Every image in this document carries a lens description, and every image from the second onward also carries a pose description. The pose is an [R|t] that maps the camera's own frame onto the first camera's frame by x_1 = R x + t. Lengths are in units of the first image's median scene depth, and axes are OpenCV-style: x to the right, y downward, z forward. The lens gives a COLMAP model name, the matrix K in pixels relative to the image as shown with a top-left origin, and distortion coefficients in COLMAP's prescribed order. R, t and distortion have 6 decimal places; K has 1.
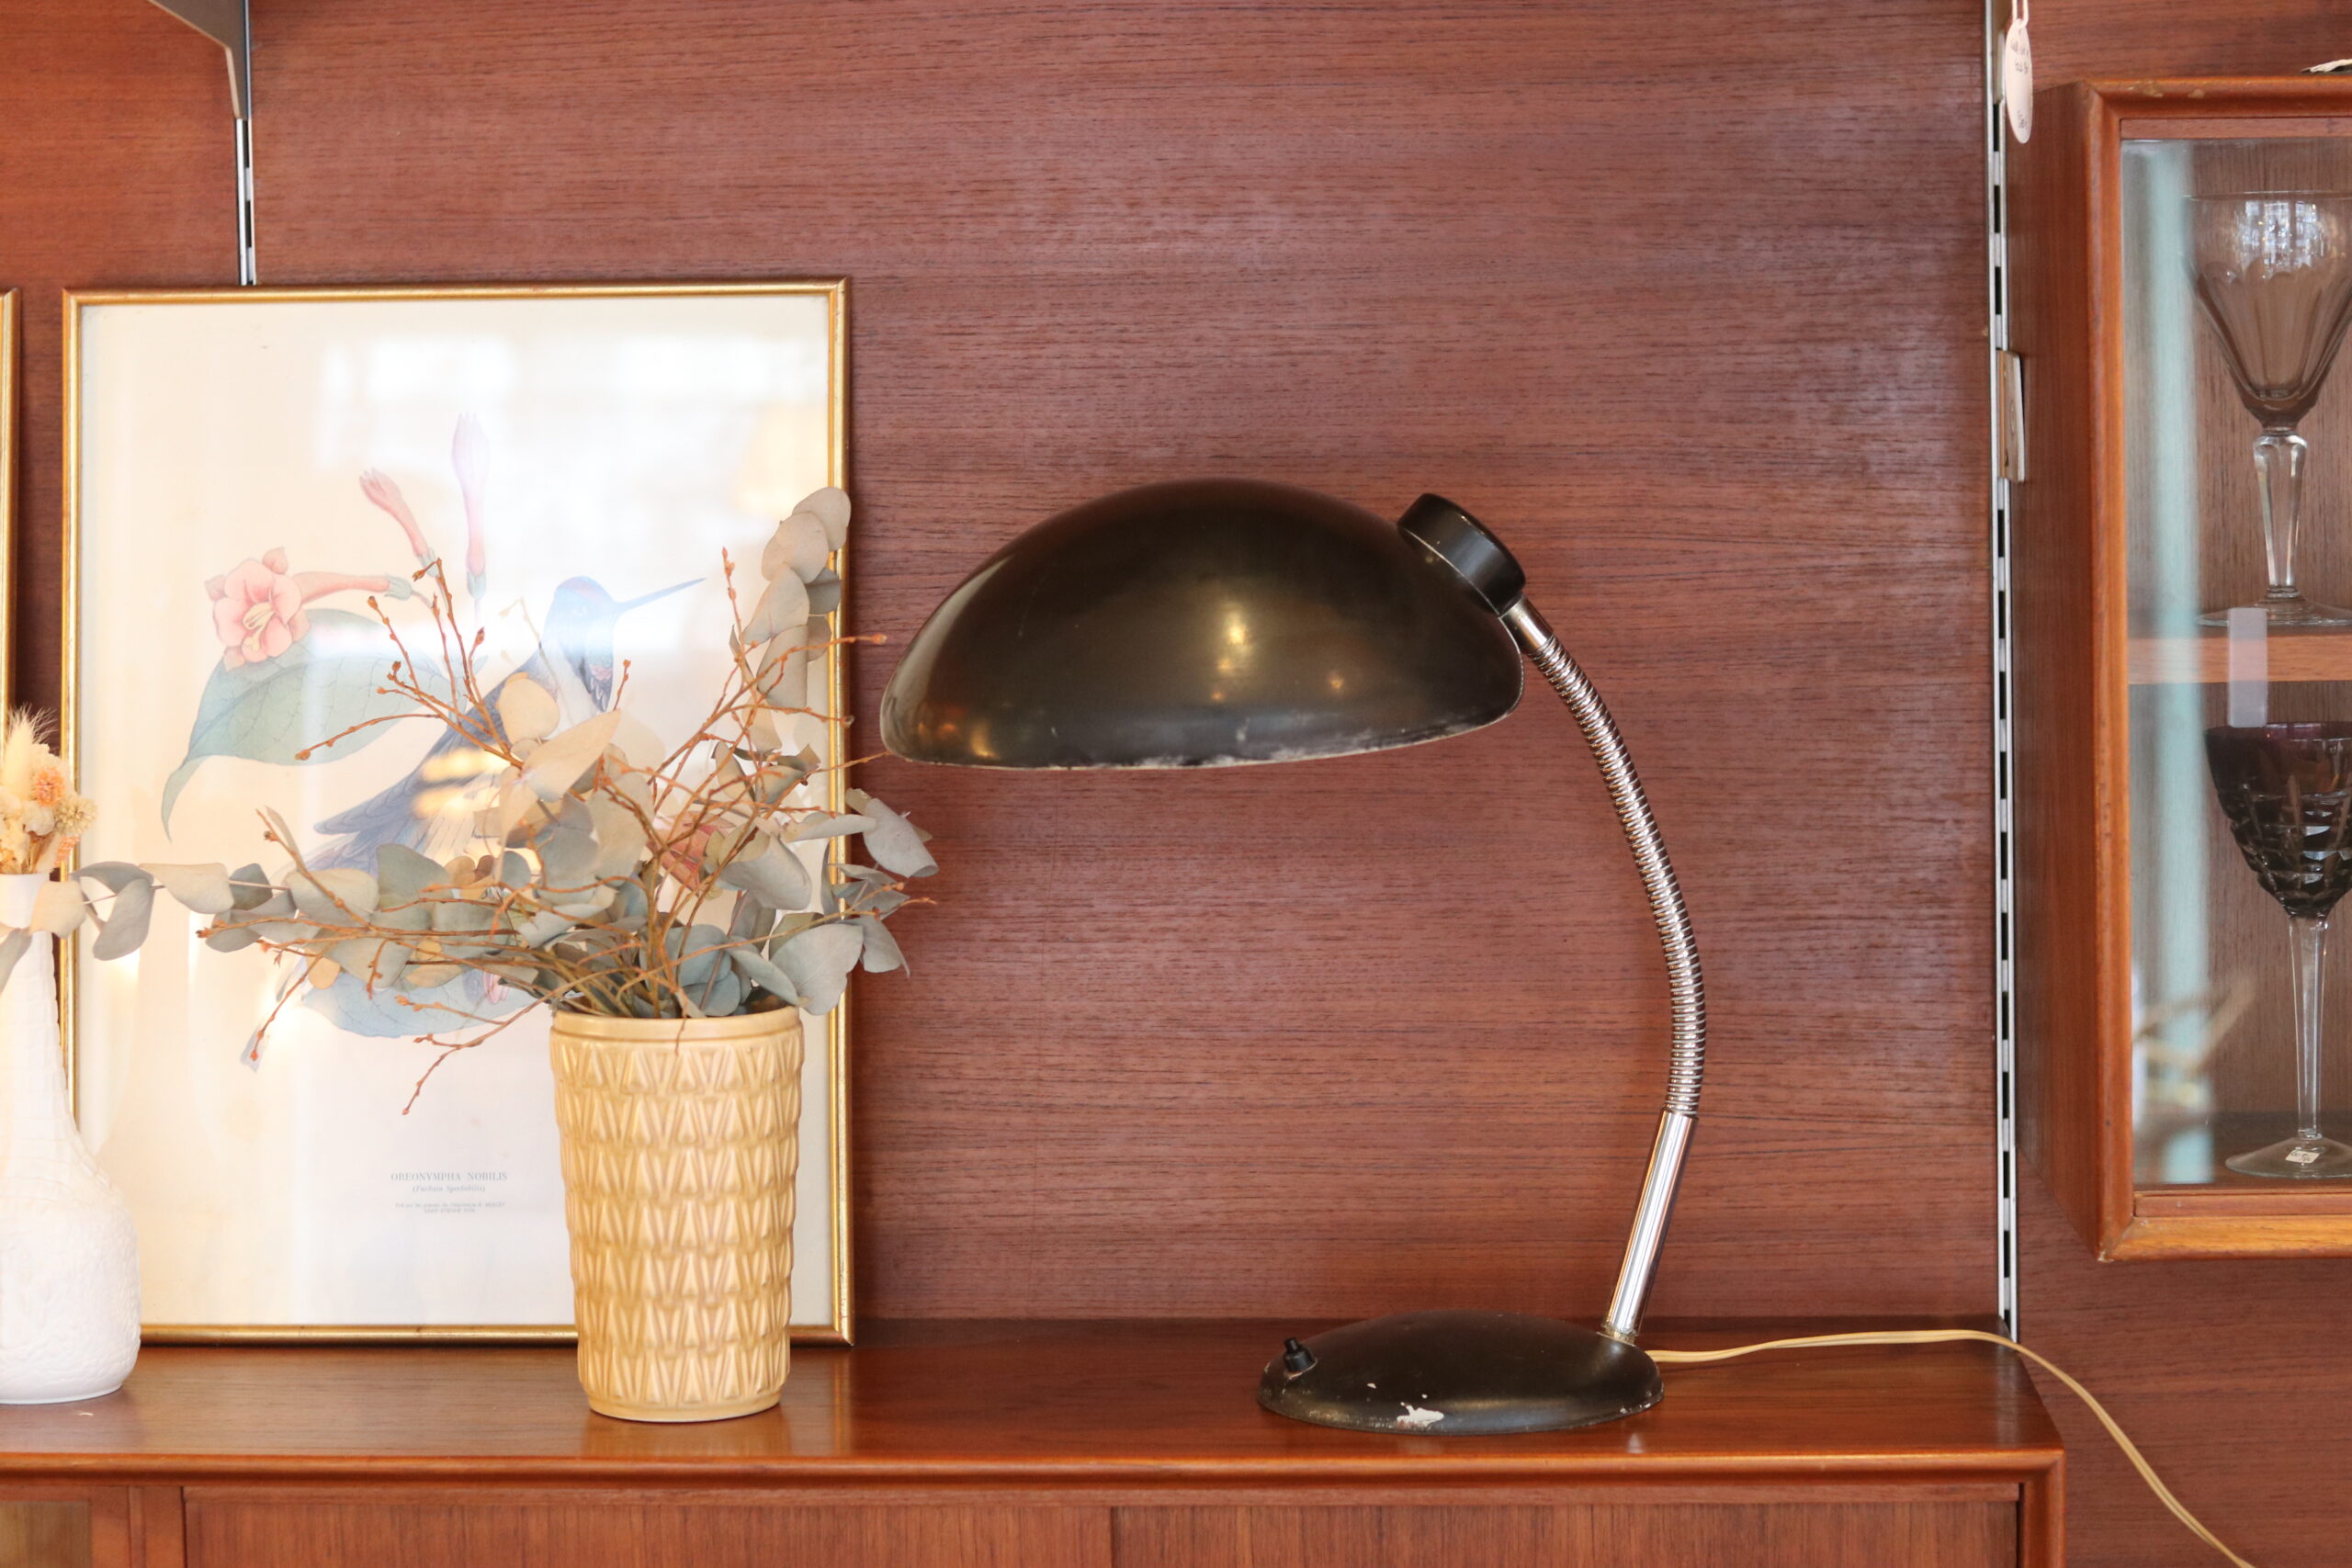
lens RADIAL K [[5640.5, 0, 1172.9], [0, 5640.5, 817.8], [0, 0, 1]] dist [-0.112125, -0.054896]
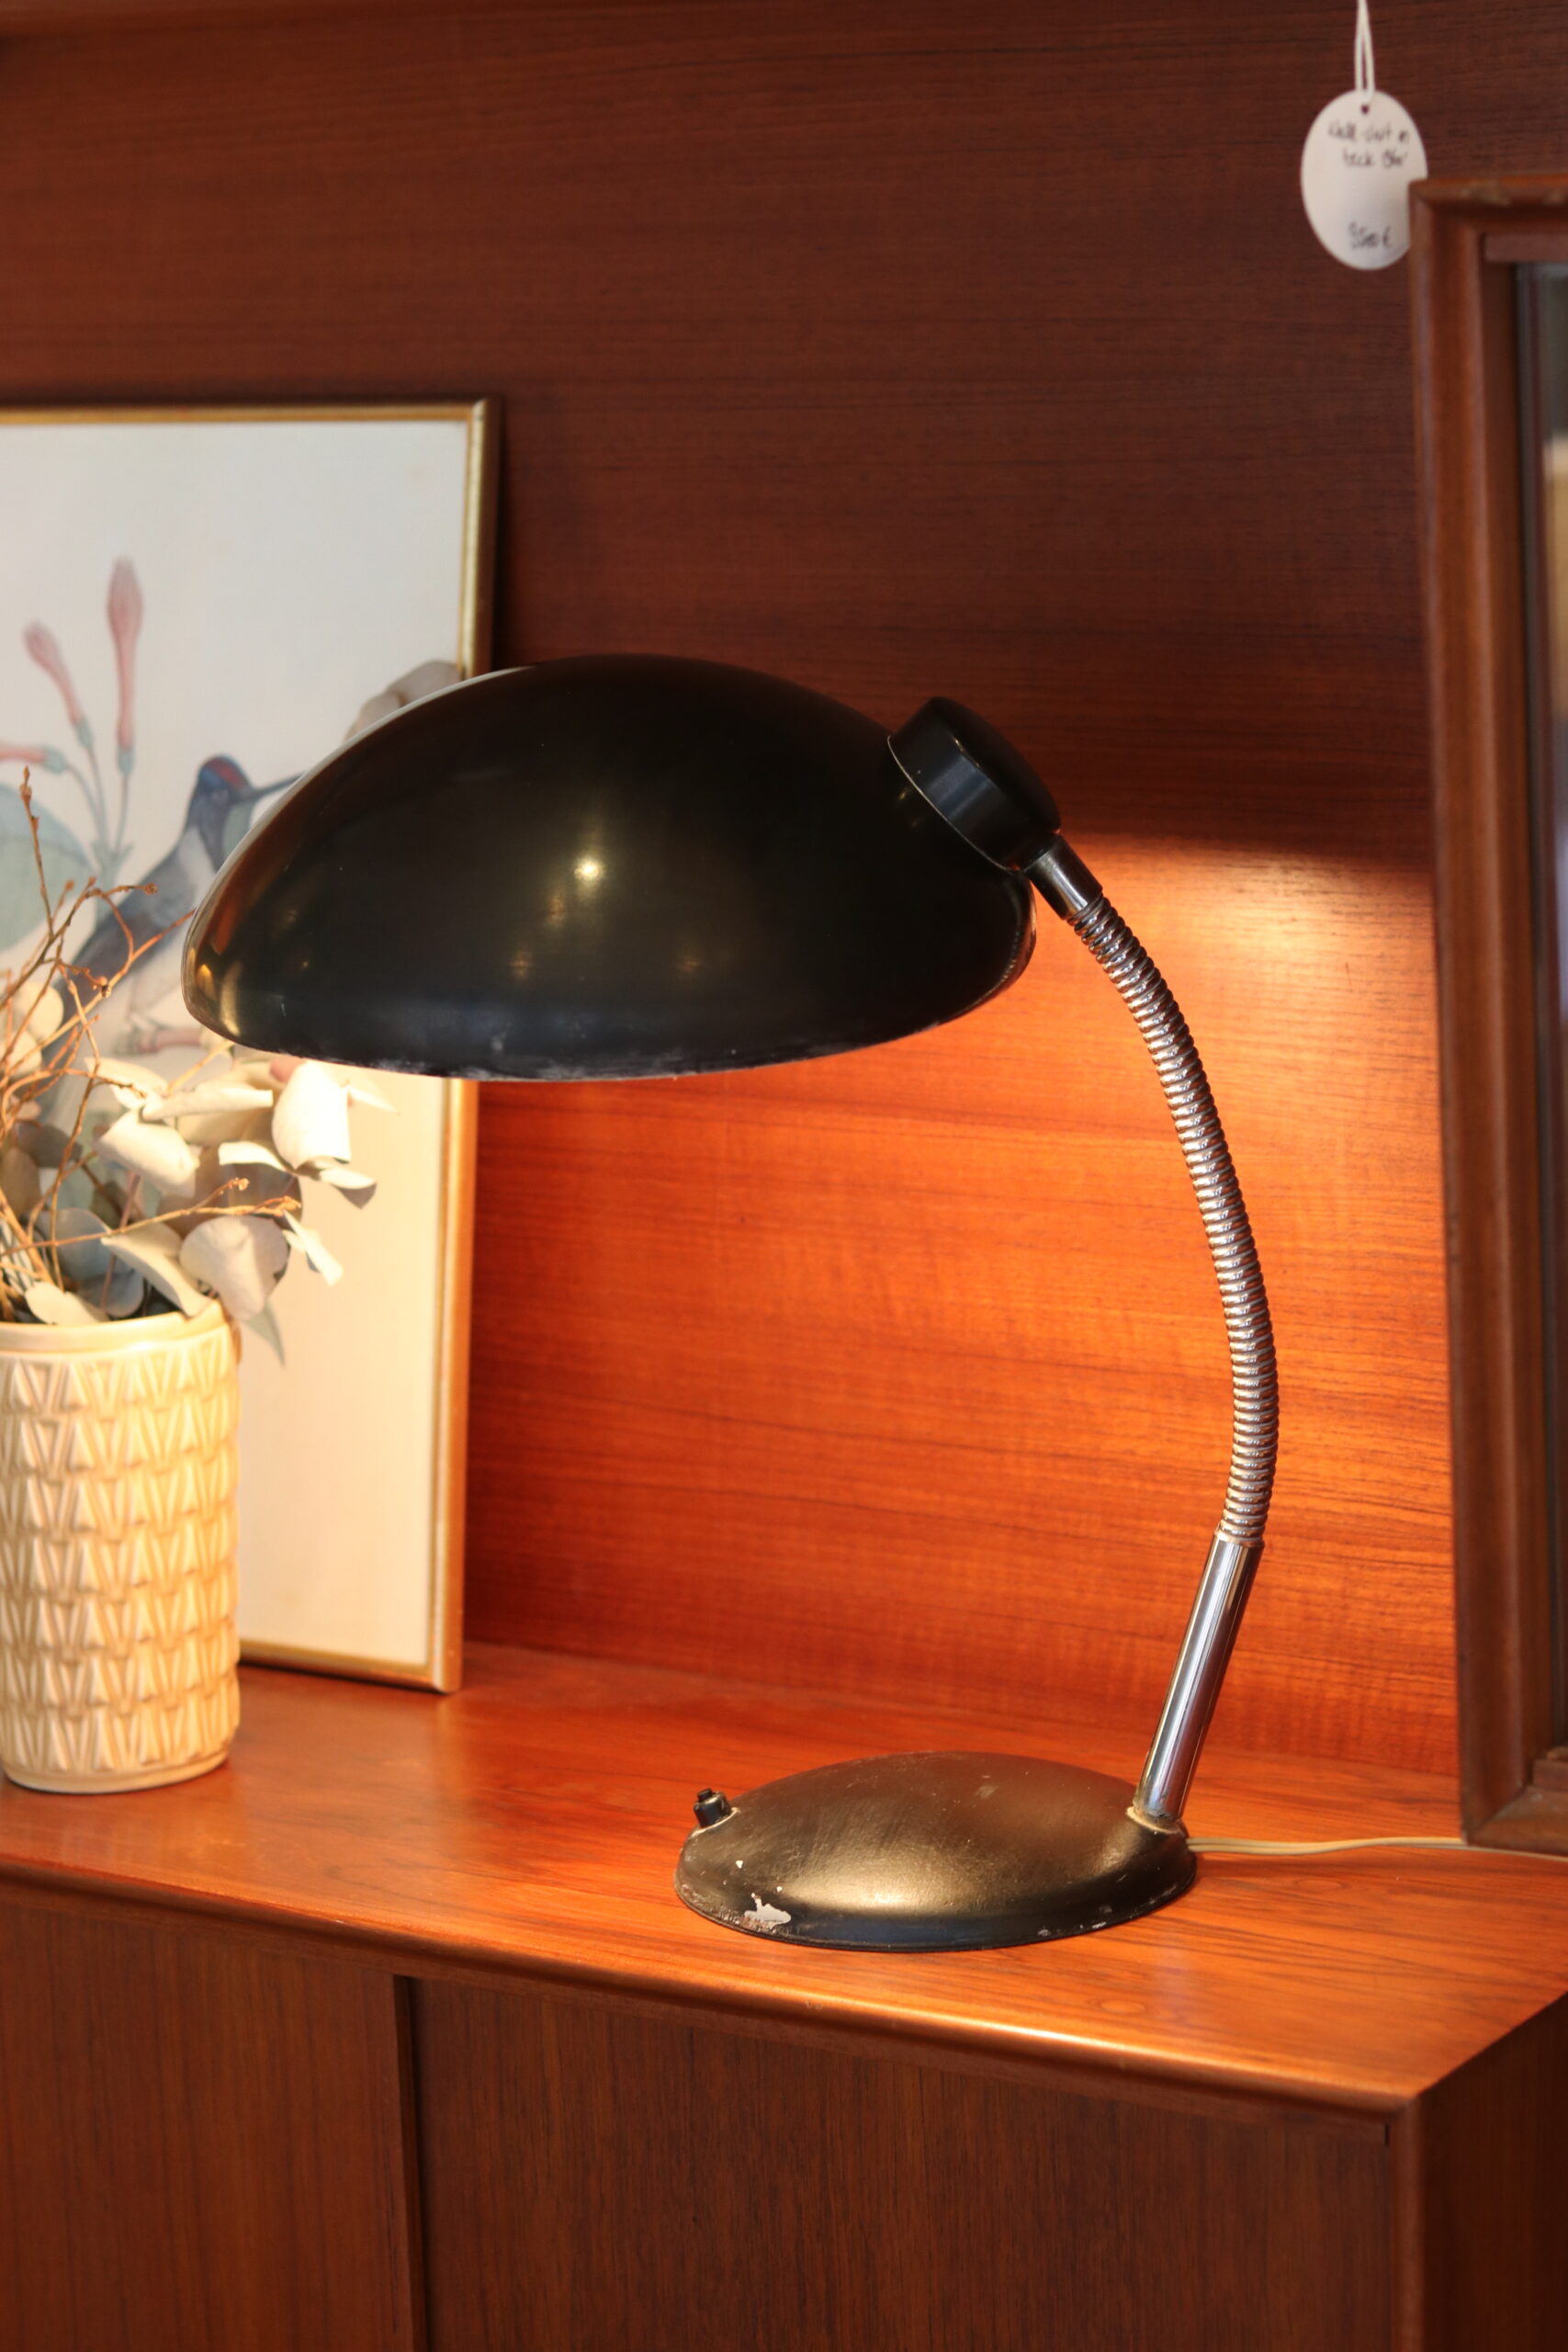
lens RADIAL K [[5640.5, 0, 784.0], [0, 5640.5, 1176.0], [0, 0, 1]] dist [-0.112125, -0.054896]
pose [[0.865675, 0.069606, -0.495743, 0.393576], [-0.020062, 0.994314, 0.104578, -0.070489], [0.500204, -0.080585, 0.862150, 0.311276]]
